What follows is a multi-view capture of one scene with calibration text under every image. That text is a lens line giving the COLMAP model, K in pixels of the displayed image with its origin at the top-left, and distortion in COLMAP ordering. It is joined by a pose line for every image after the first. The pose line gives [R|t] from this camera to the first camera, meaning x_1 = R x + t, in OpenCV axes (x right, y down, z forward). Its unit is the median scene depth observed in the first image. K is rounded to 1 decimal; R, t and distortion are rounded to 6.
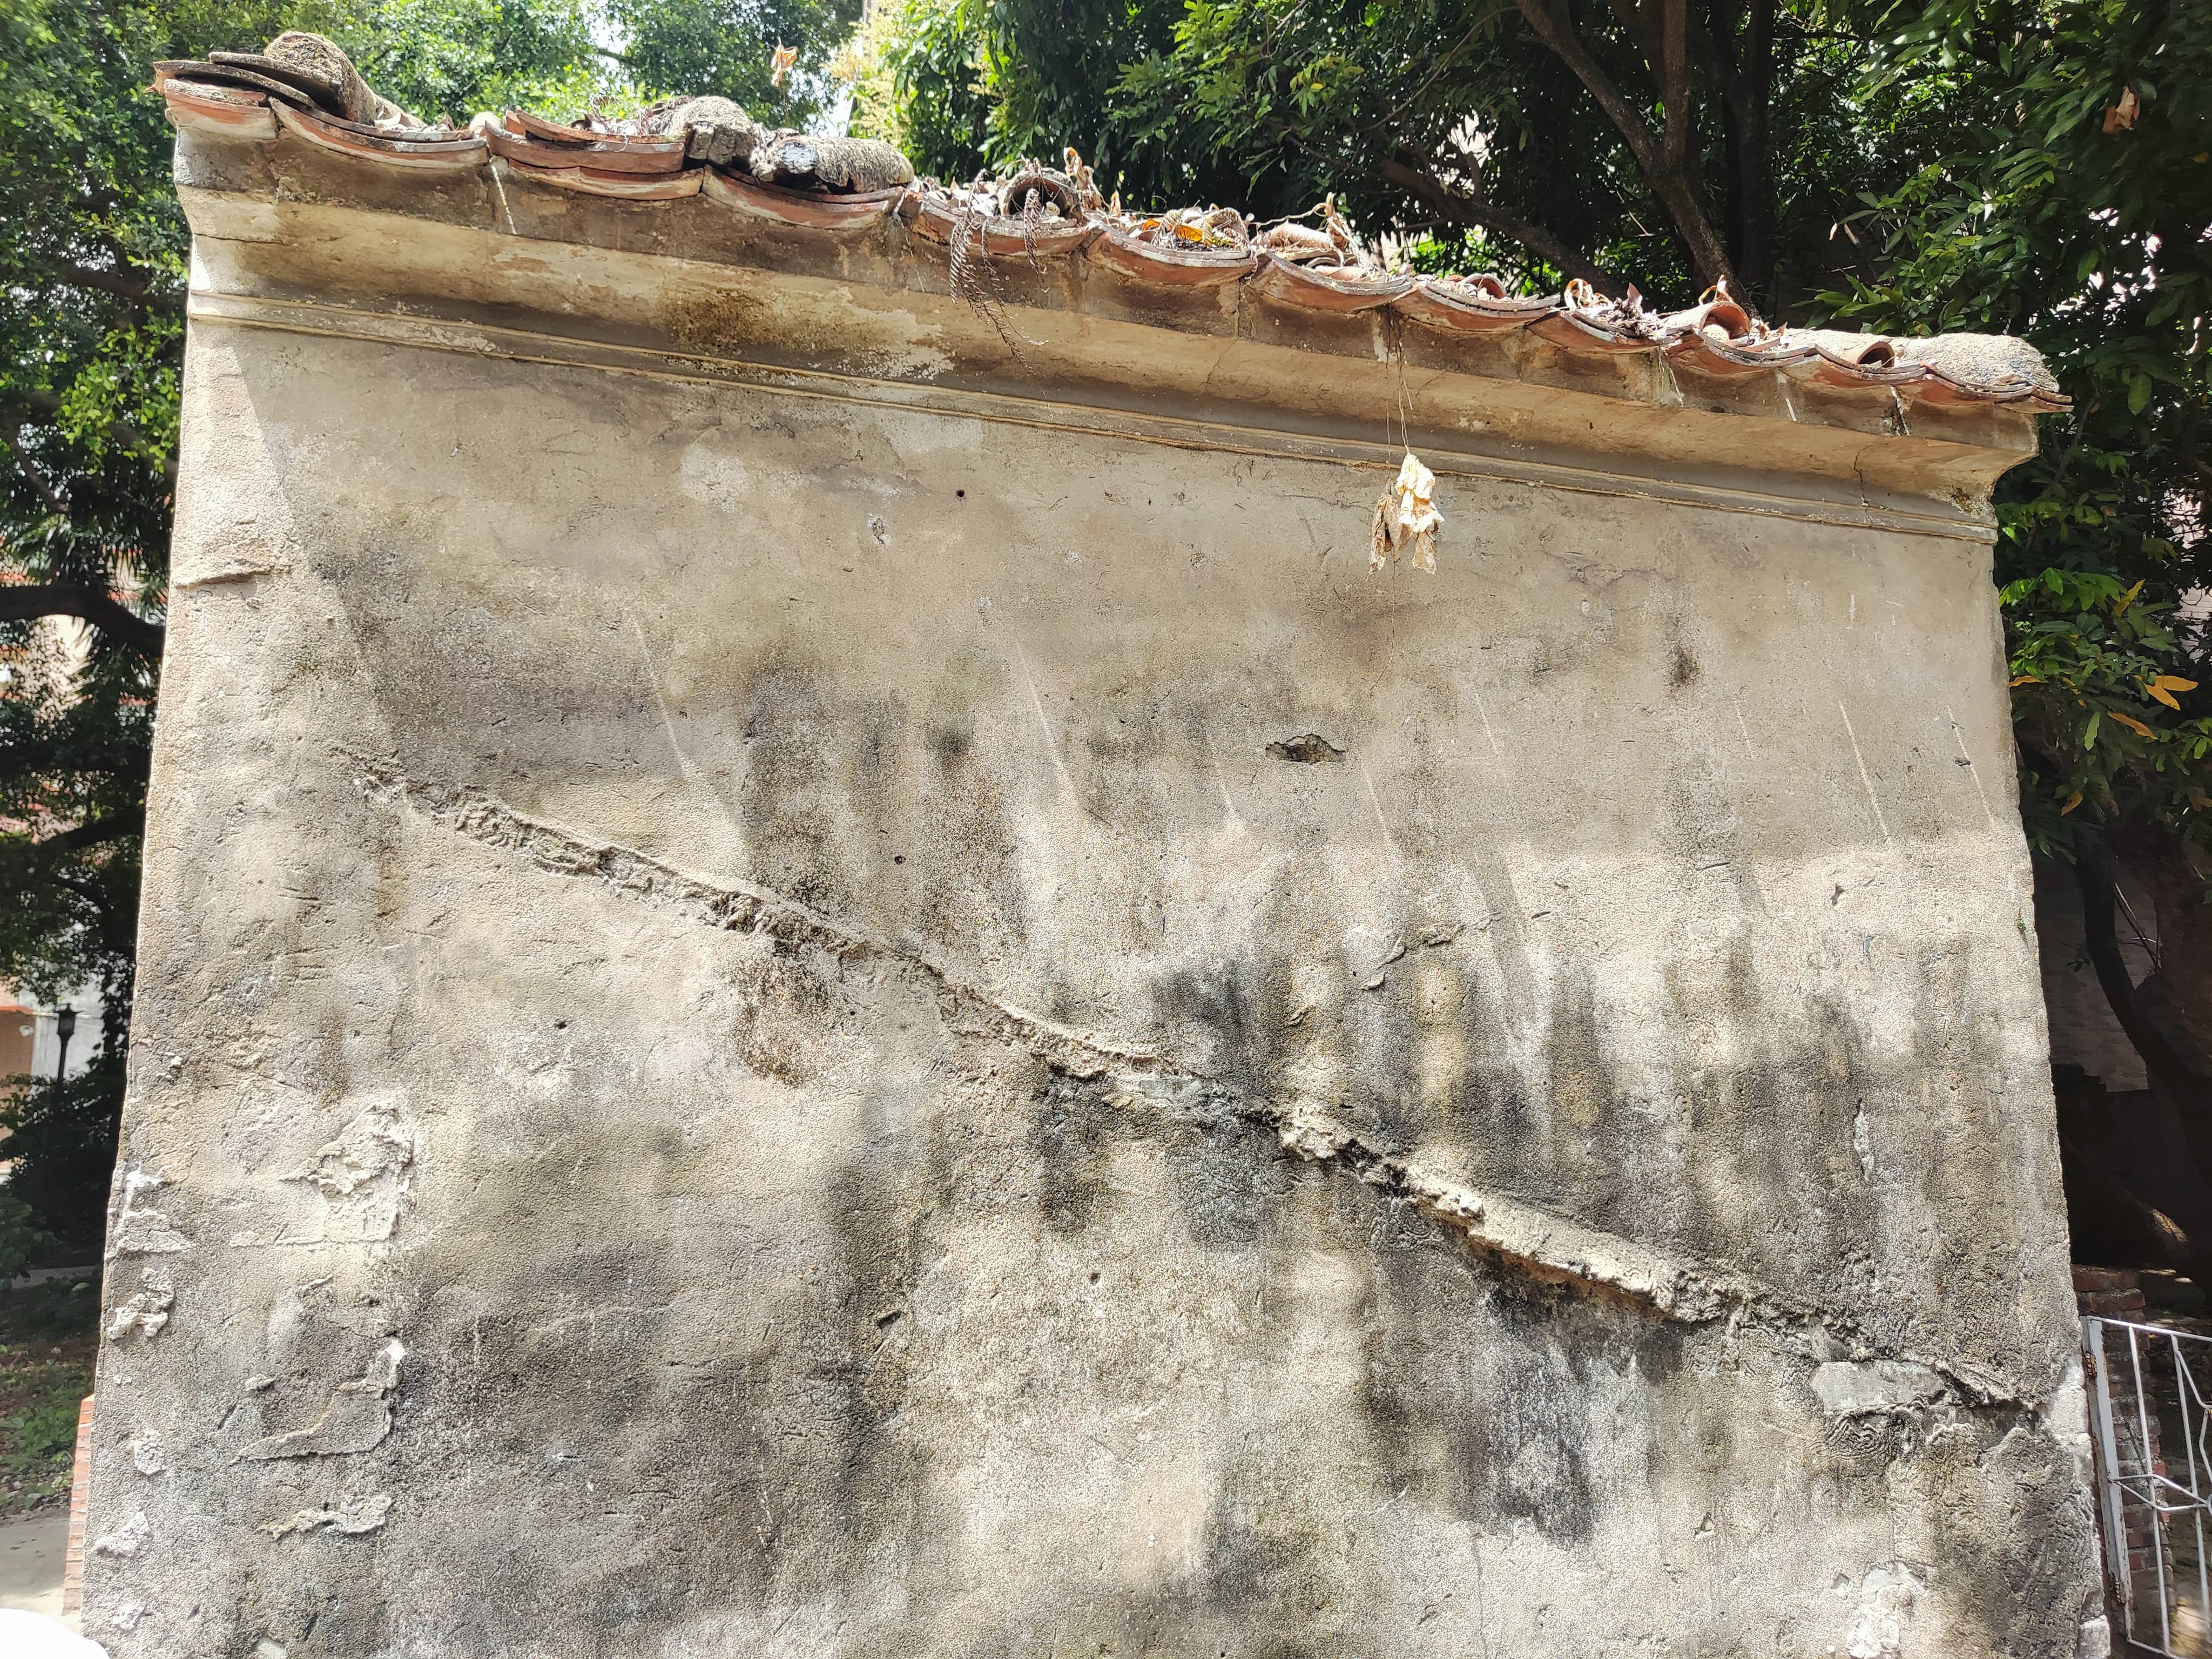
lens RADIAL K [[1506.1, 0, 1106.0], [0, 1506.1, 796.3], [0, 0, 1]] dist [-0.008136, -0.000691]
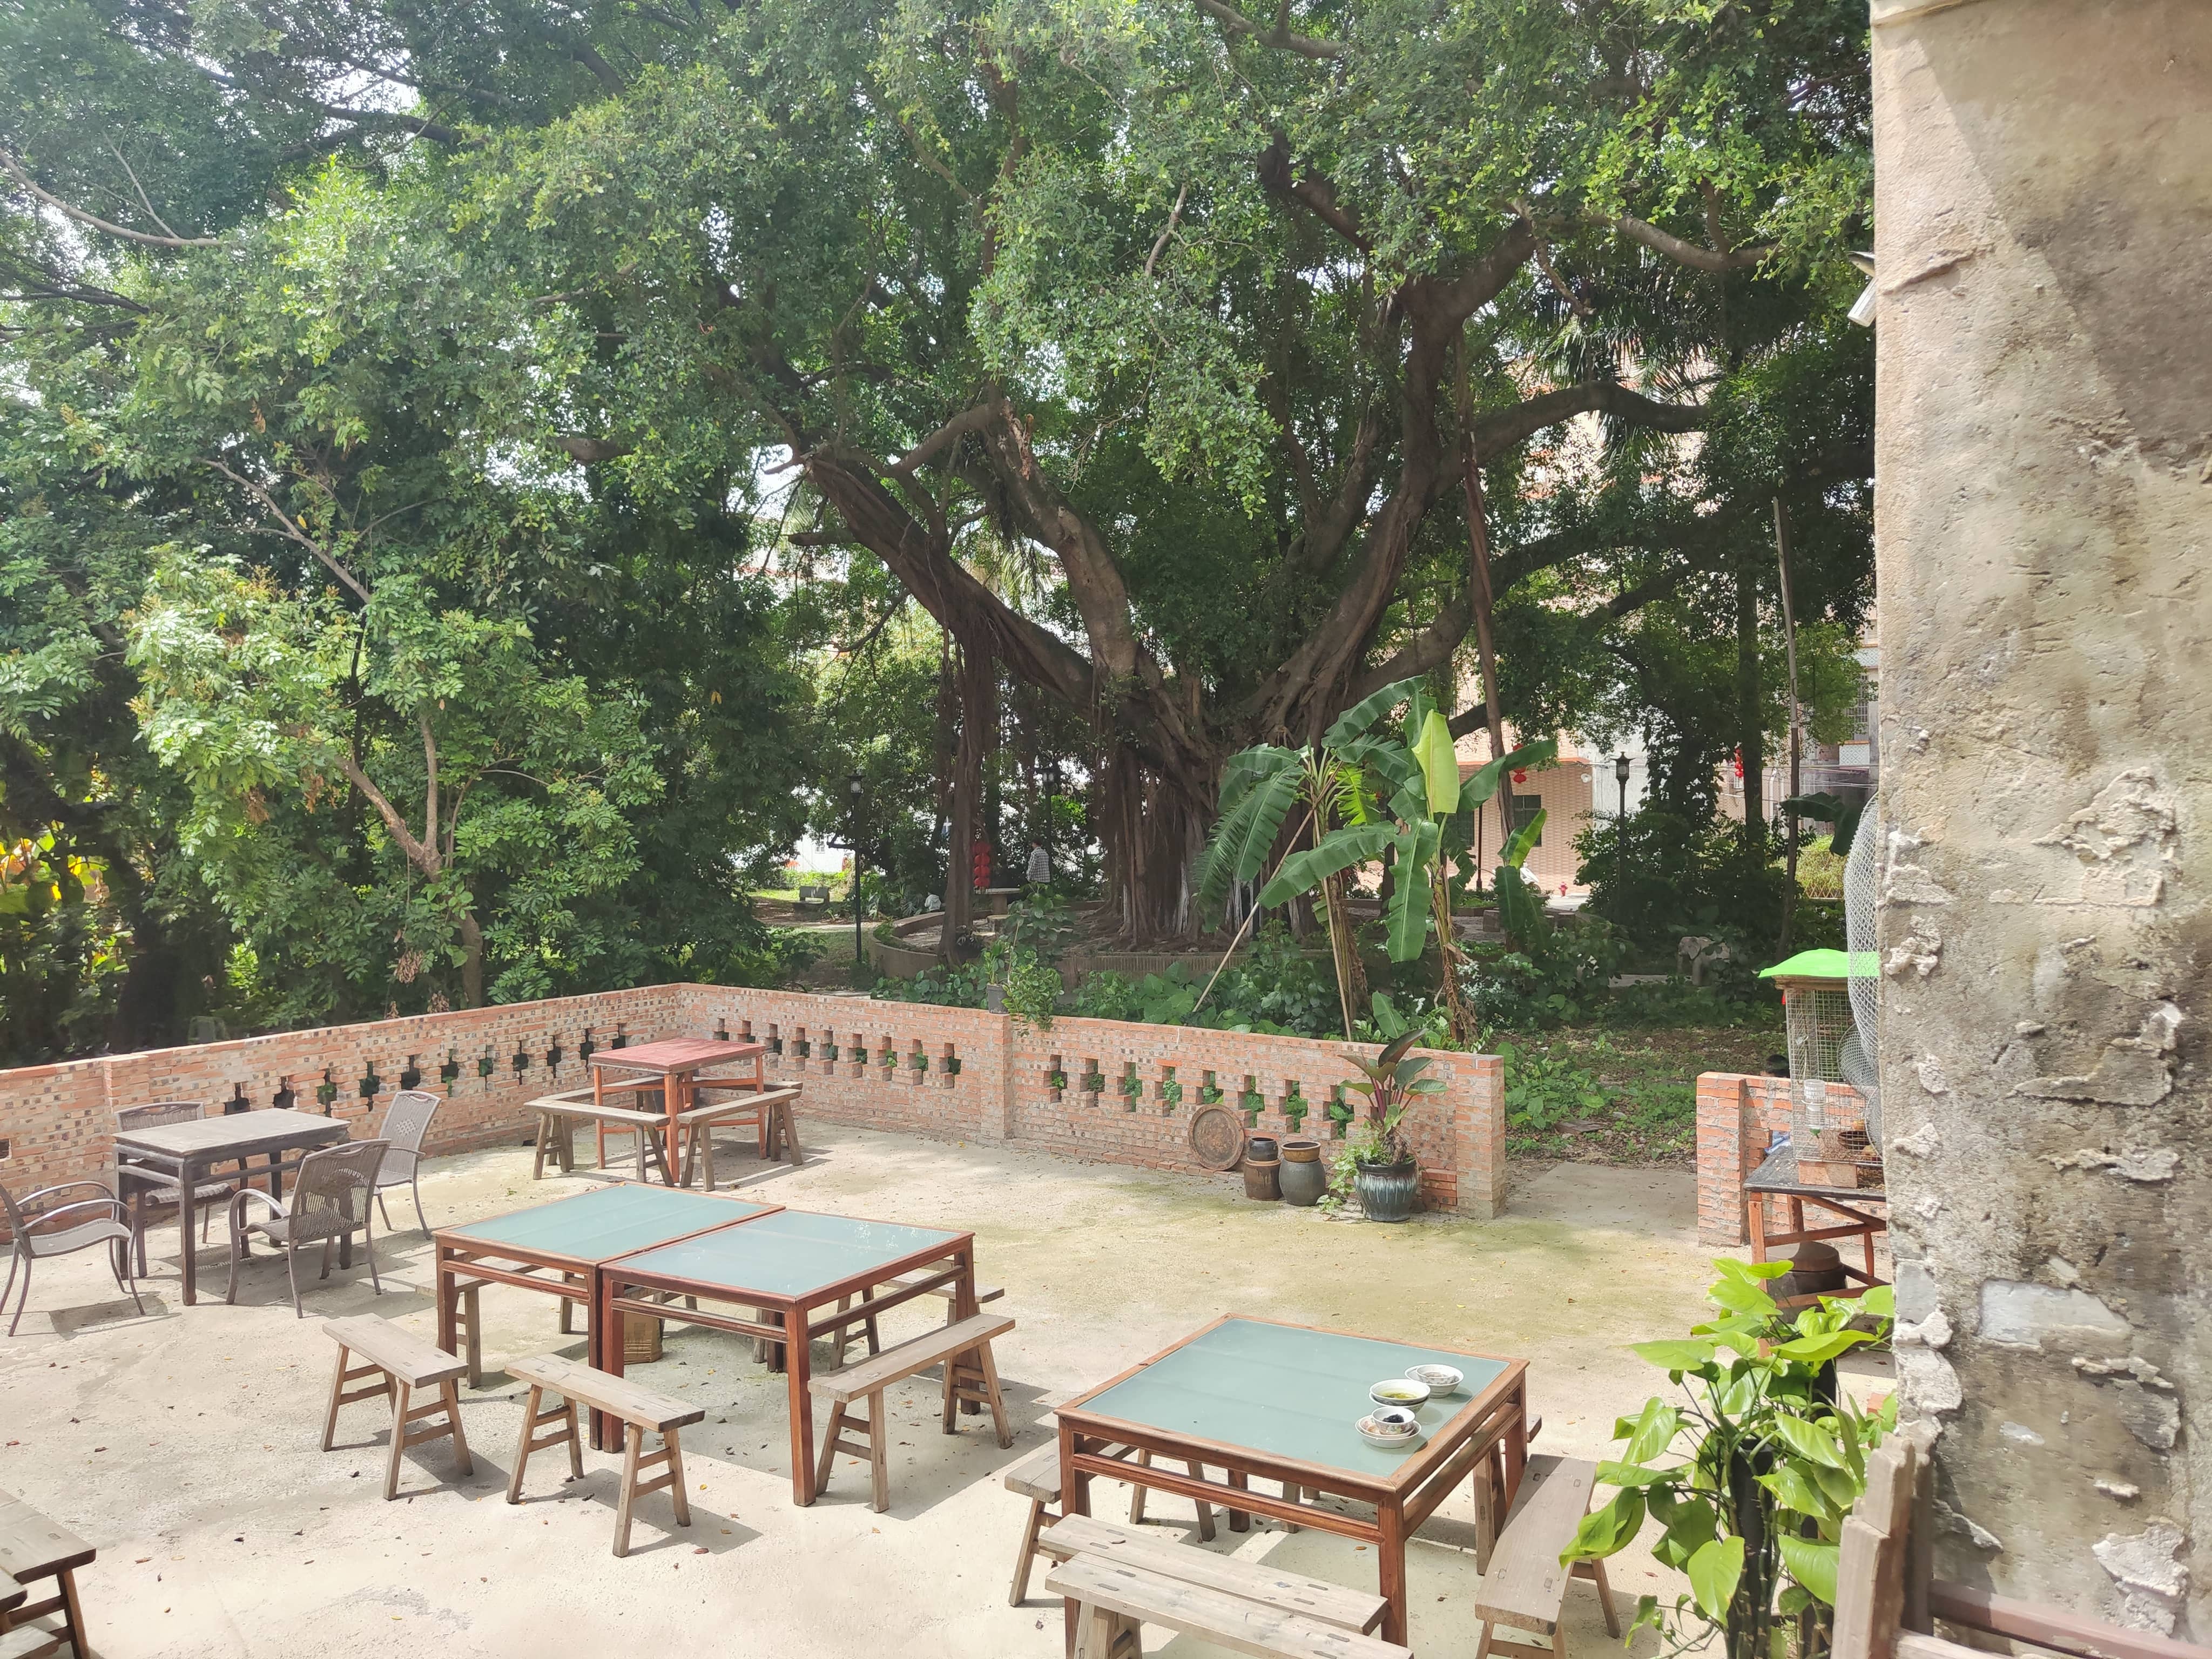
lens RADIAL K [[1506.1, 0, 1106.0], [0, 1506.1, 796.3], [0, 0, 1]] dist [-0.008136, -0.000691]
pose [[0.597105, 0.002300, -0.802160, -0.095653], [0.133976, 0.985664, 0.102554, 0.028630], [0.790896, -0.168706, 0.588237, -0.122188]]
